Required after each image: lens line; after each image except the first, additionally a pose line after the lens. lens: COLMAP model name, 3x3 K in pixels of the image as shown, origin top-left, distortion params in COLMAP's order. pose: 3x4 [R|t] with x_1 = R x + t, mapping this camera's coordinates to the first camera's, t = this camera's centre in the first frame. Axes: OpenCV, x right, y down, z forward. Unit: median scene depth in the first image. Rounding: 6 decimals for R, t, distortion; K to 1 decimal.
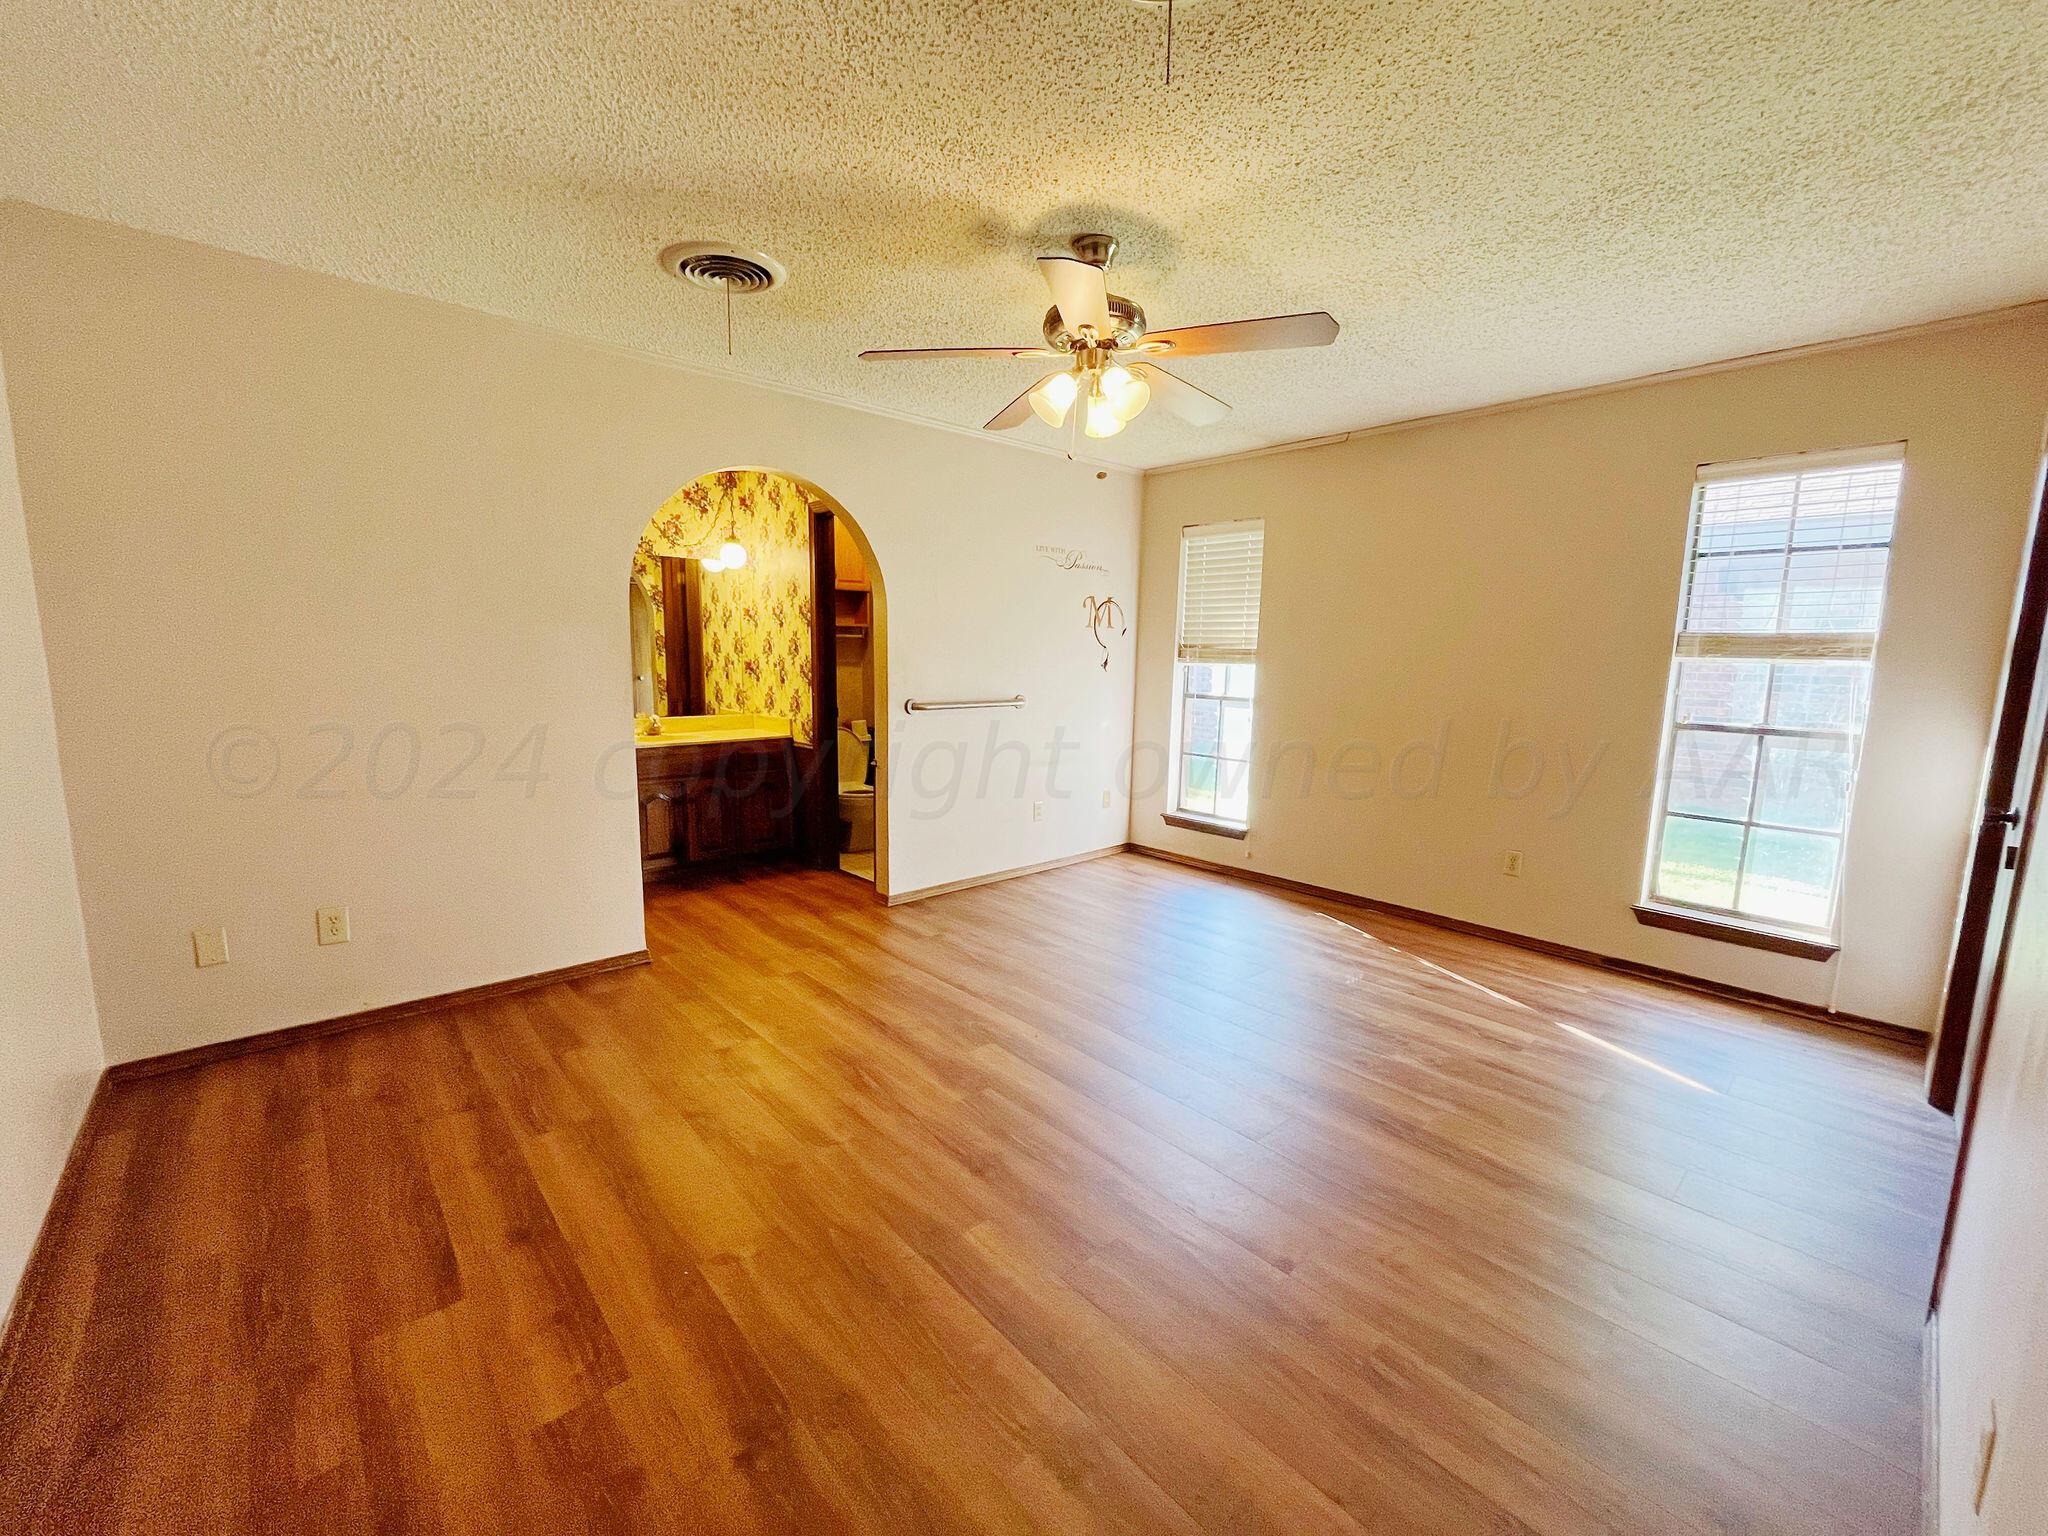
lens RADIAL K [[824.2, 0, 1019.9], [0, 824.2, 767.6], [0, 0, 1]] dist [-0.001005, -0.000478]
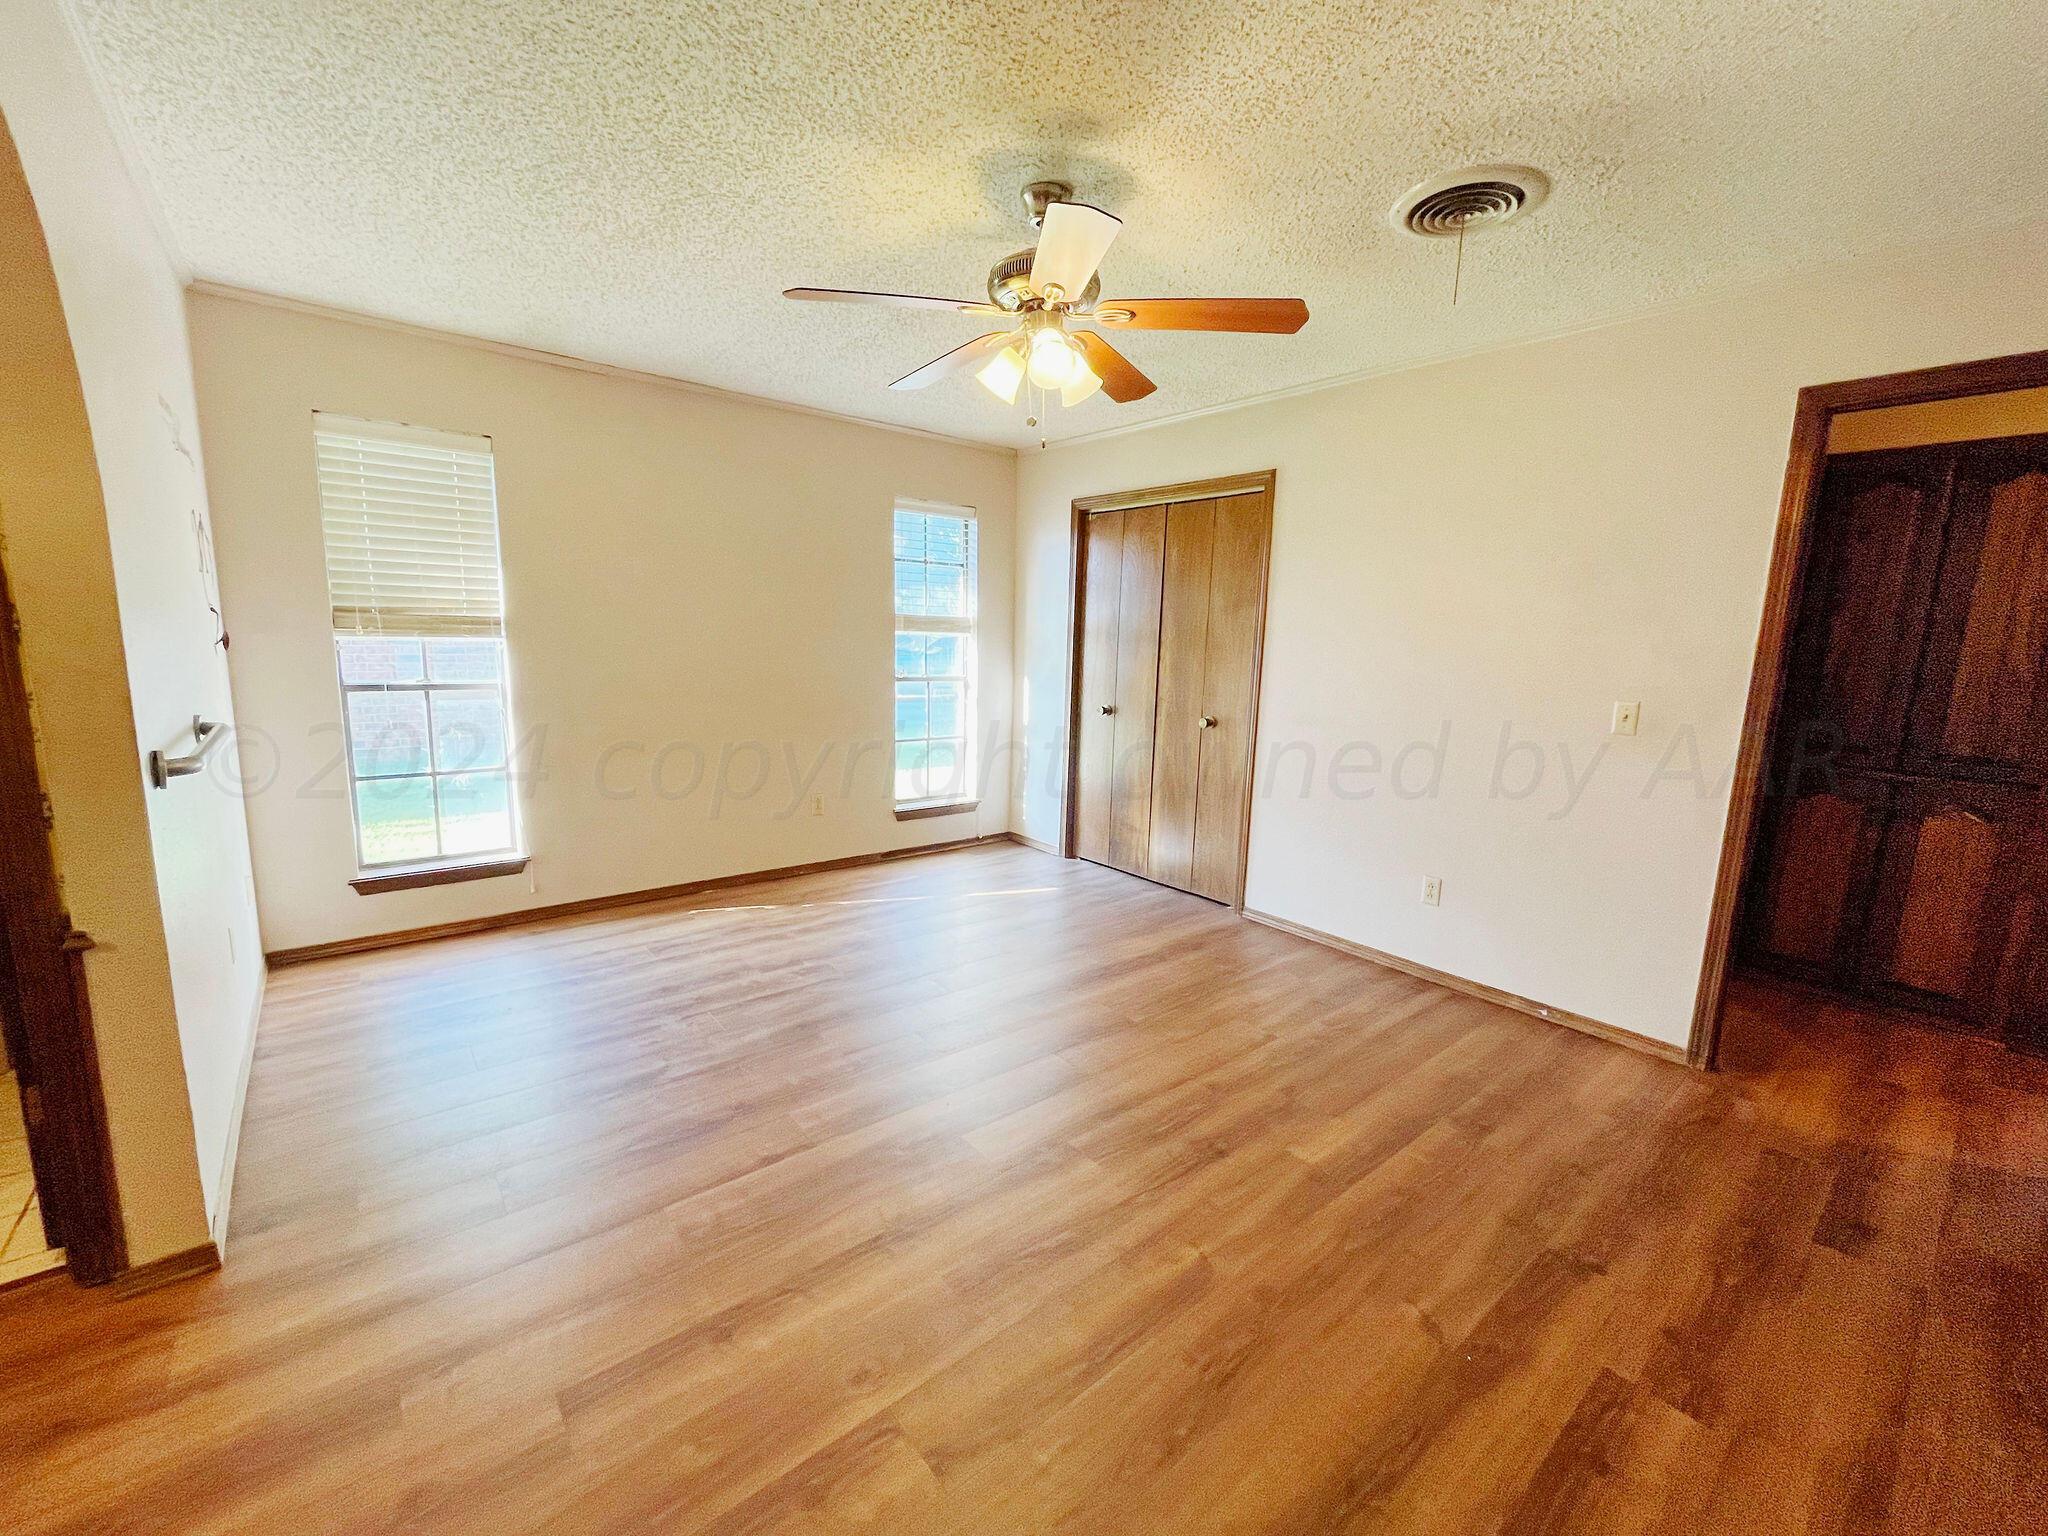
lens RADIAL K [[824.2, 0, 1019.9], [0, 824.2, 767.6], [0, 0, 1]] dist [-0.001005, -0.000478]
pose [[0.049789, -0.173906, 0.983503, -0.491717], [0.112292, 0.979455, 0.167505, -0.092723], [-0.992427, 0.102100, 0.068295, 0.555340]]
